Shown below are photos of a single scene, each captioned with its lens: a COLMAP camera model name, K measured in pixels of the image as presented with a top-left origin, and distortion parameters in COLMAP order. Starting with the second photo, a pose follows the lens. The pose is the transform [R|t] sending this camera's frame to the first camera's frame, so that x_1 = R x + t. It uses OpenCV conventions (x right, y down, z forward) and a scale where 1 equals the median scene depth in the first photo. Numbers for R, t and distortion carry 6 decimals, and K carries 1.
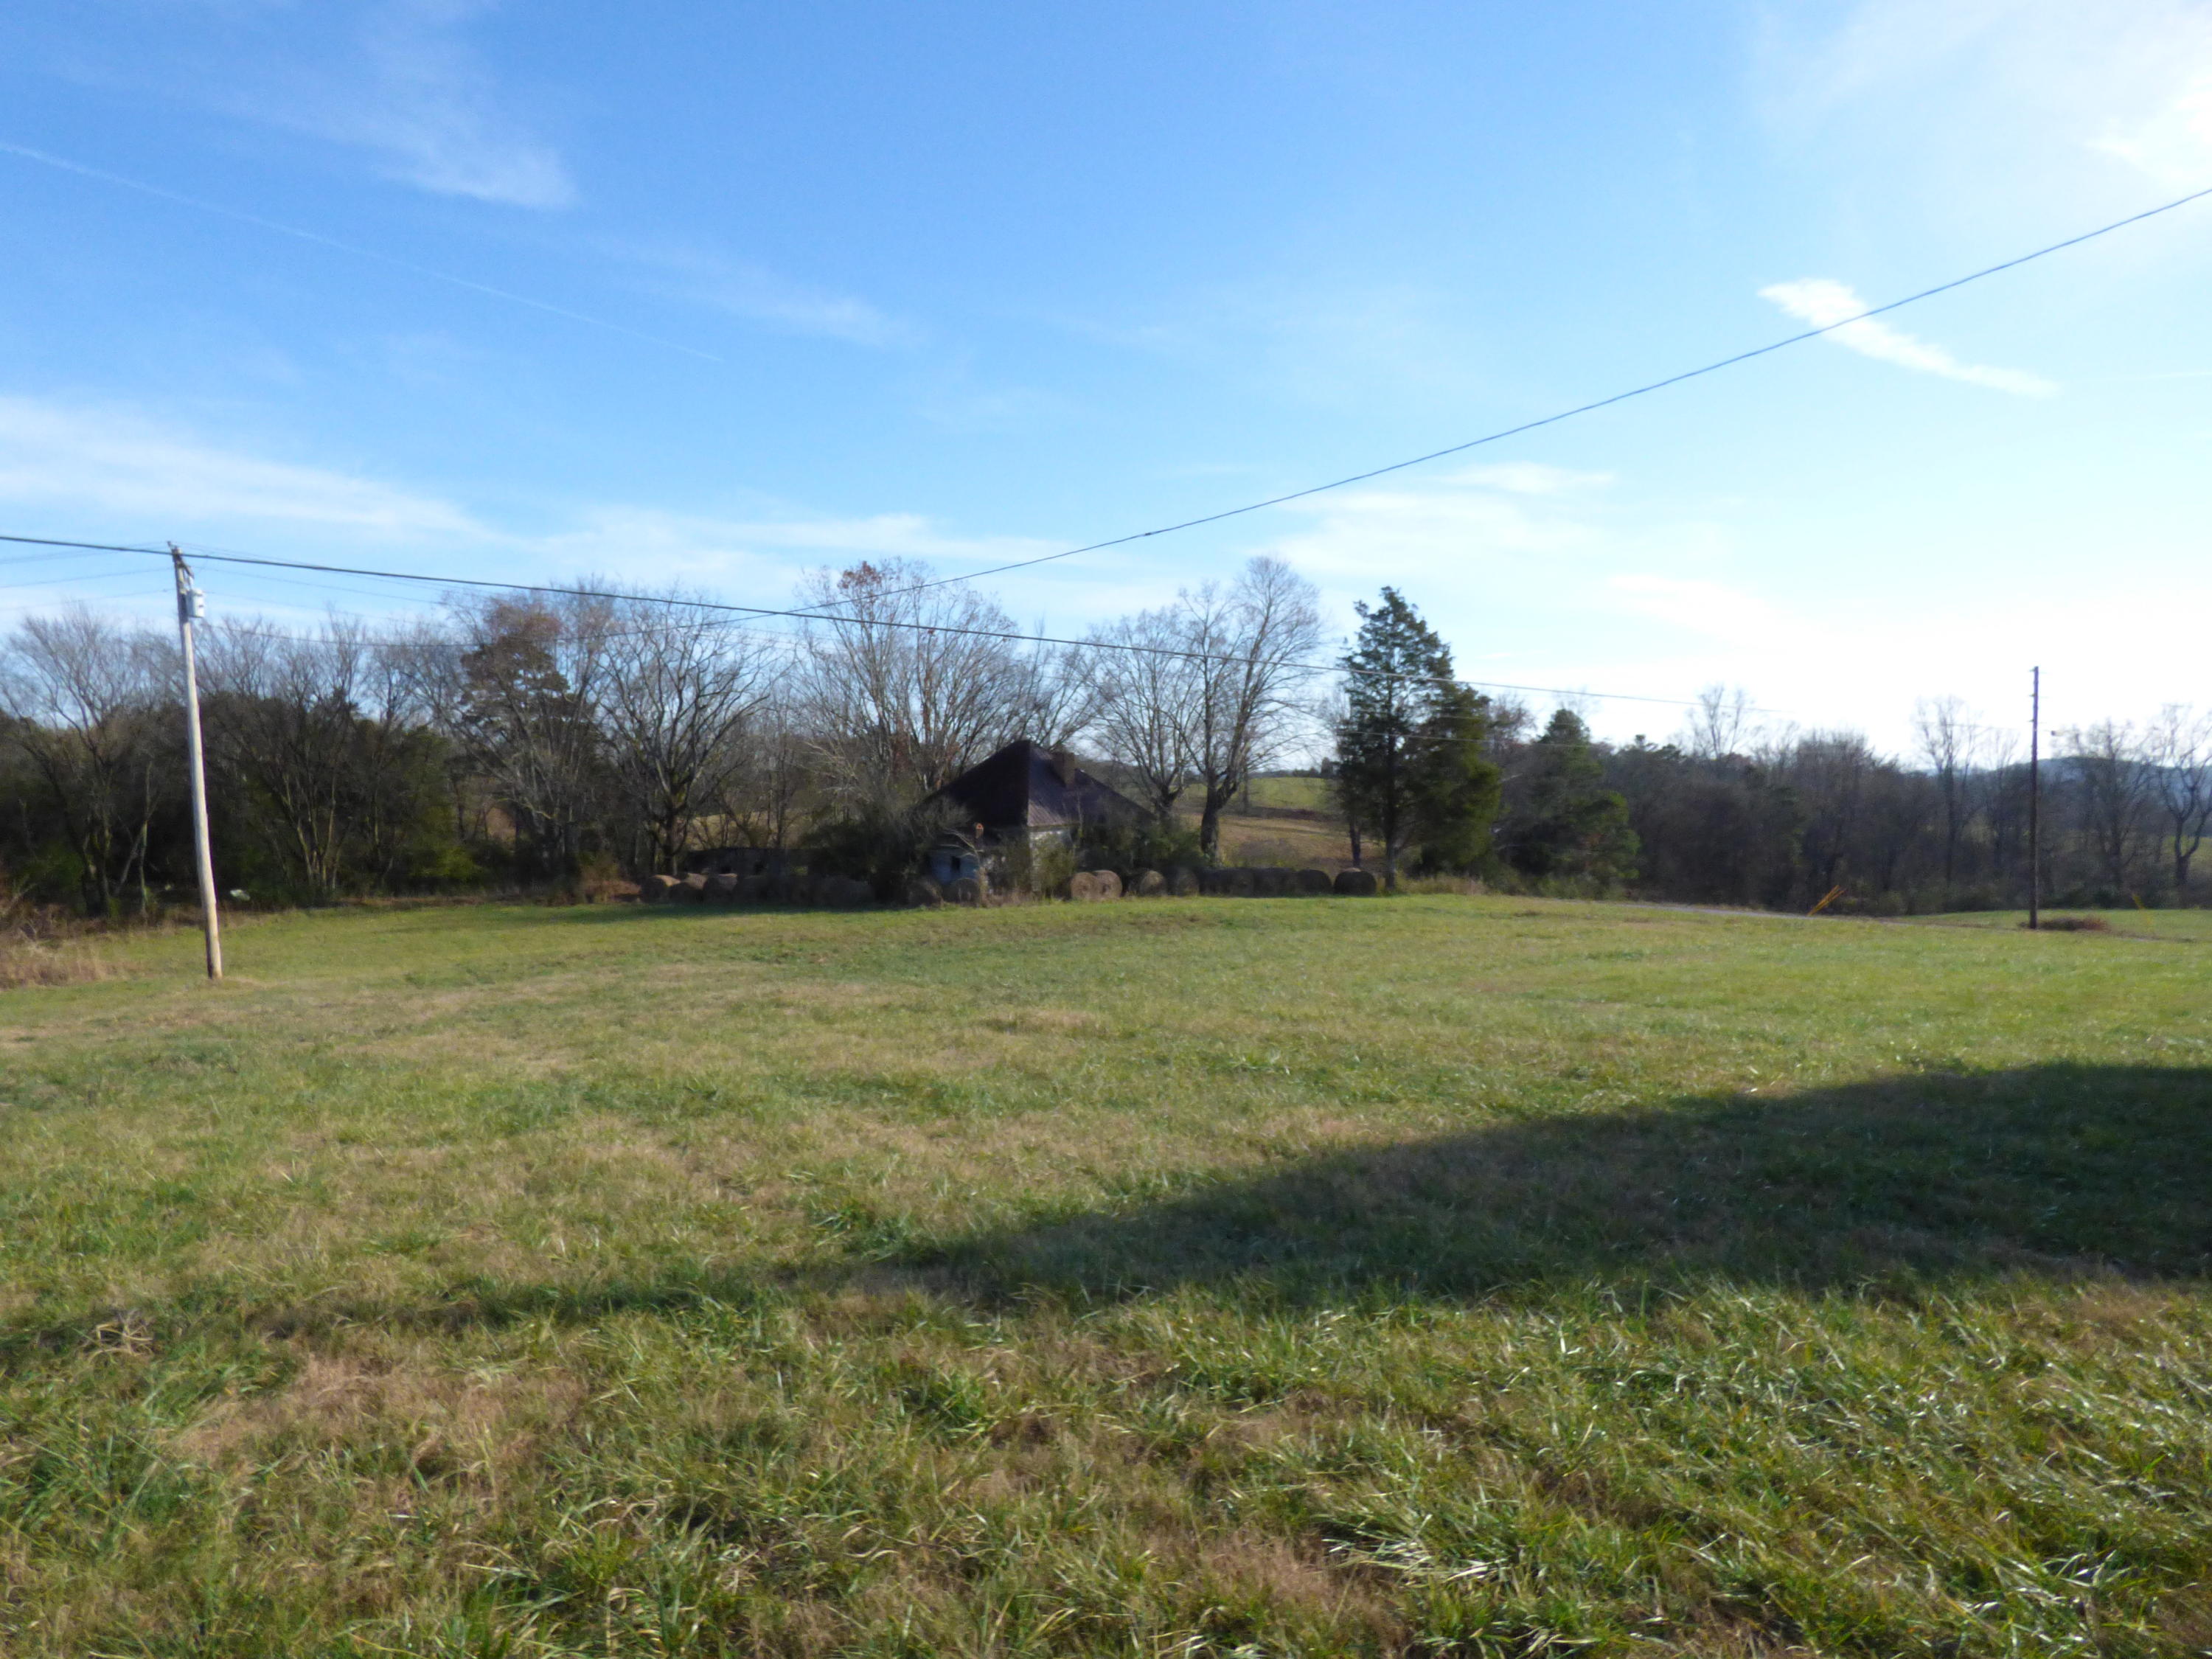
lens RADIAL K [[1305.9, 0, 1082.8], [0, 1305.9, 814.8], [0, 0, 1]] dist [-0.016717, -0.002771]
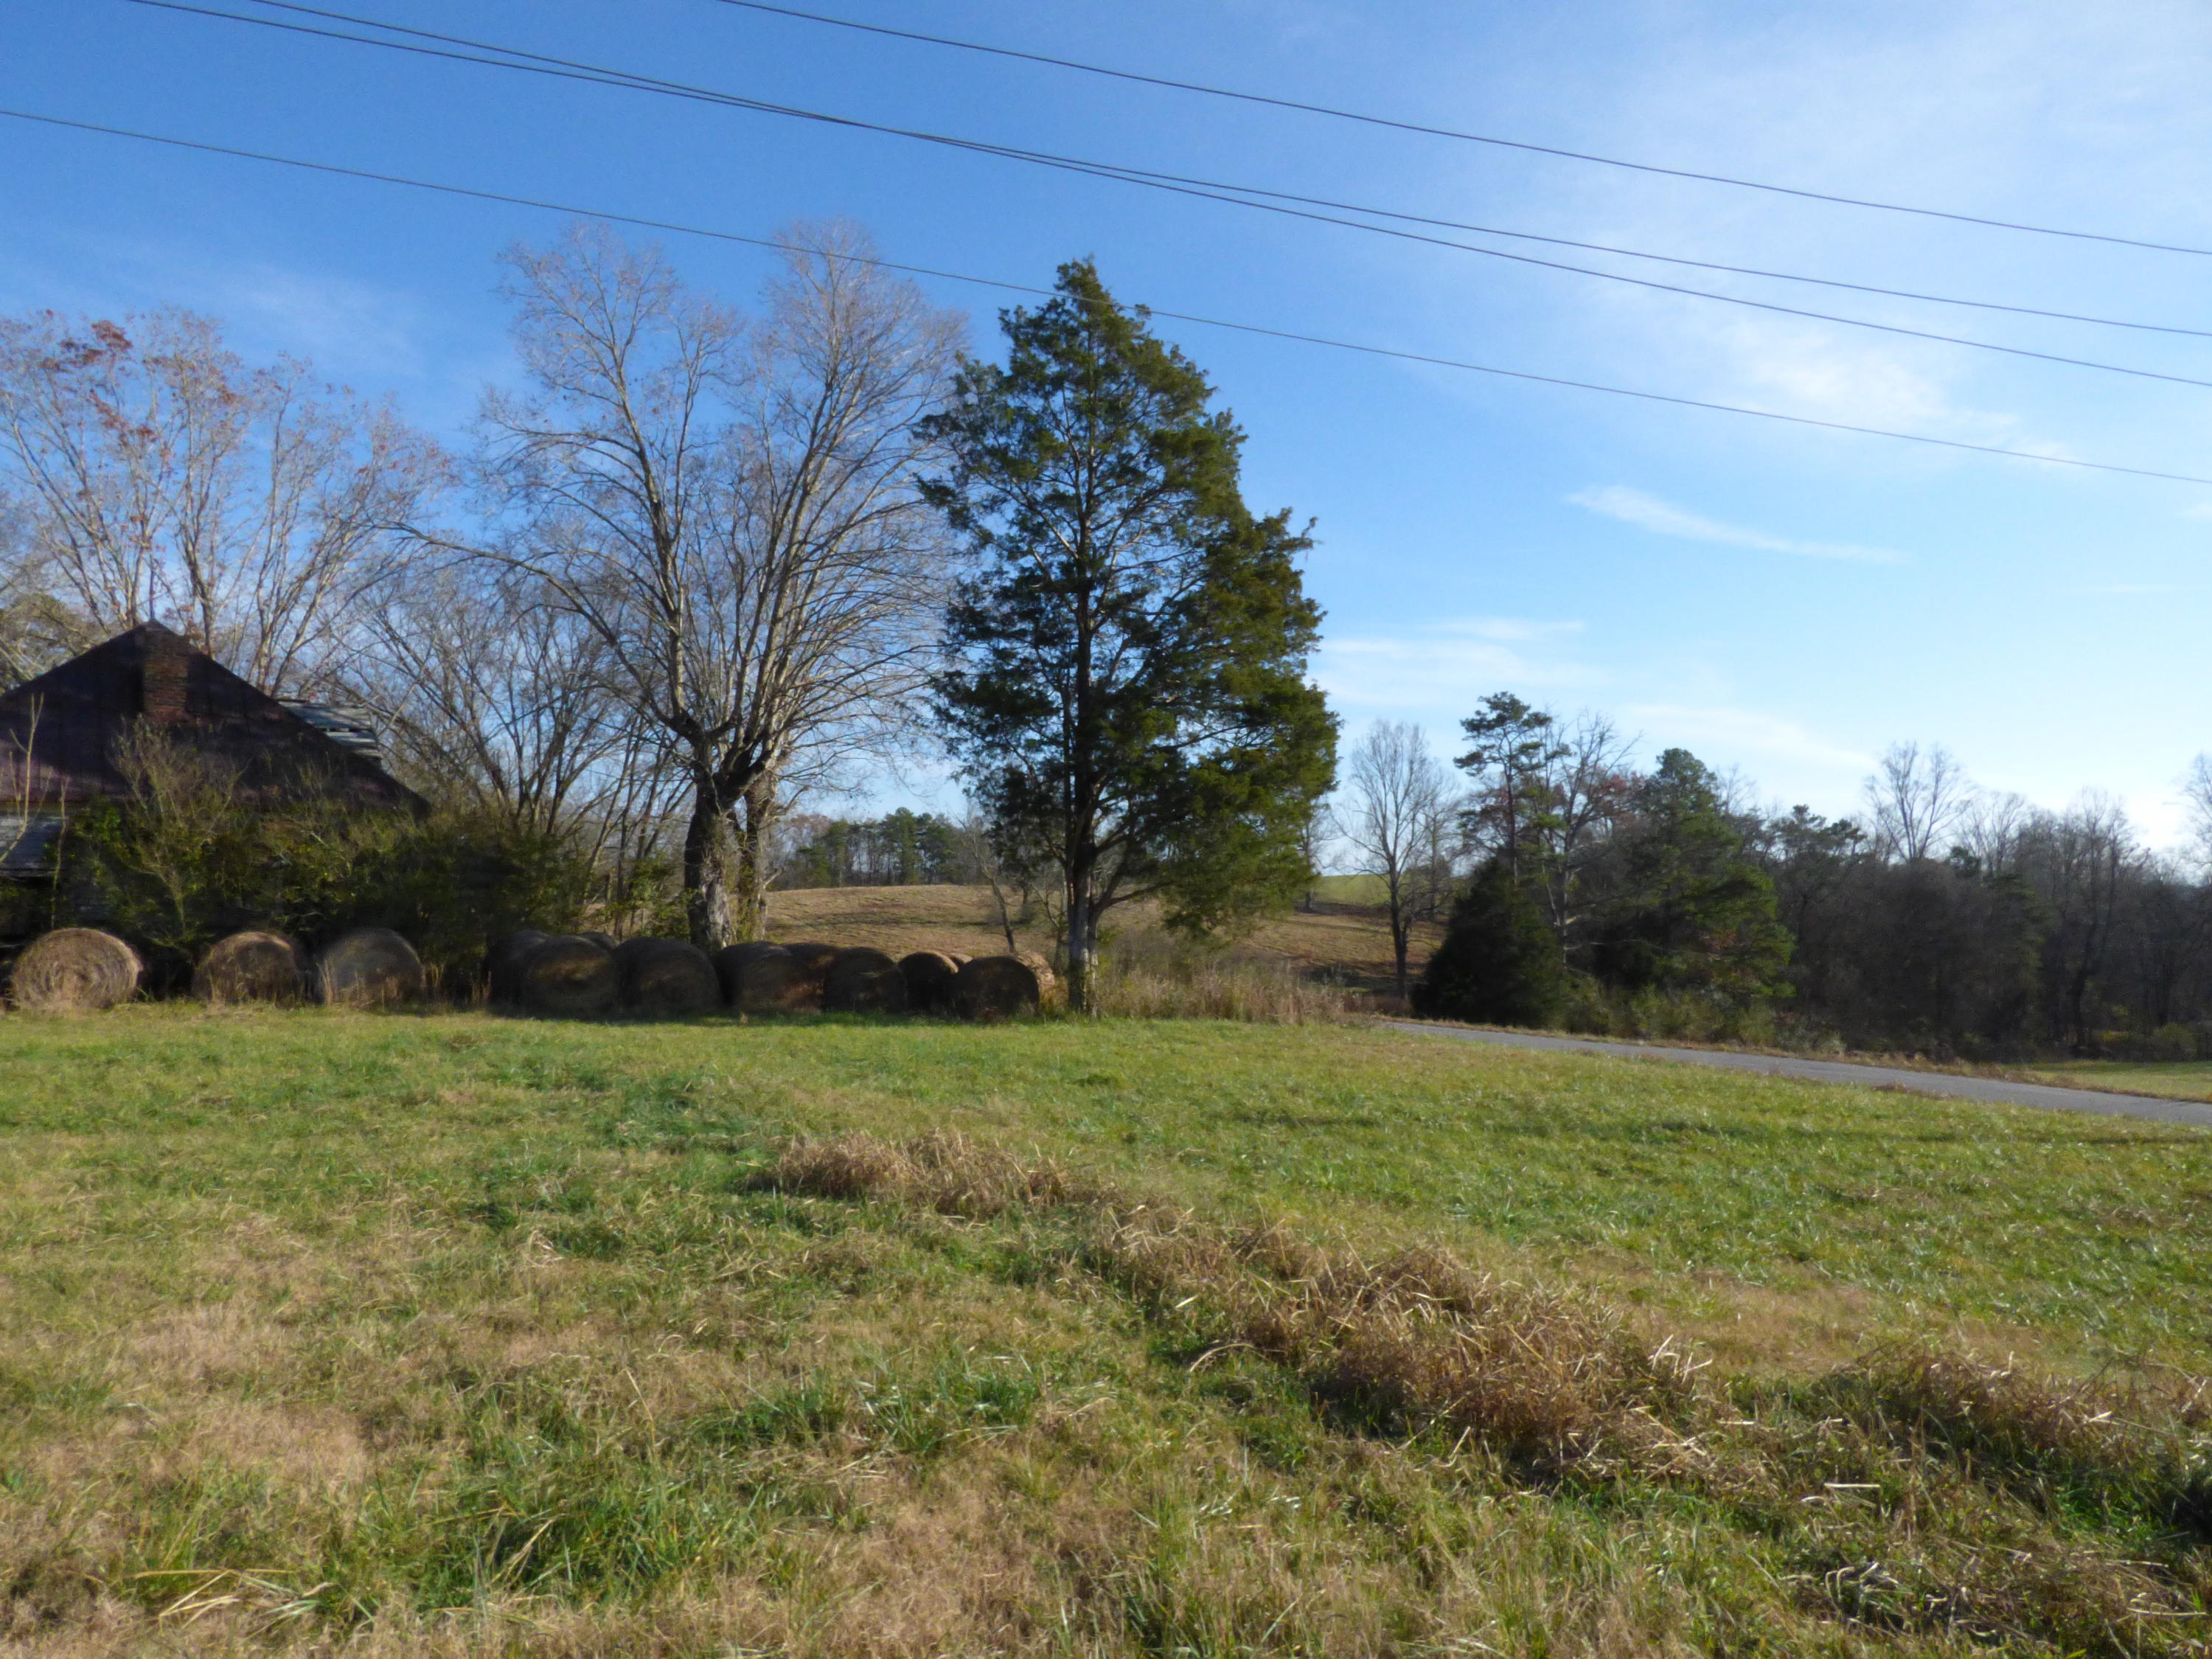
lens RADIAL K [[1305.9, 0, 1082.8], [0, 1305.9, 814.8], [0, 0, 1]] dist [-0.016717, -0.002771]
pose [[0.993758, 0.011273, -0.110984, 0.137190], [-0.019951, 0.996801, -0.077387, 0.014589], [0.109757, 0.079118, 0.990805, 0.292515]]
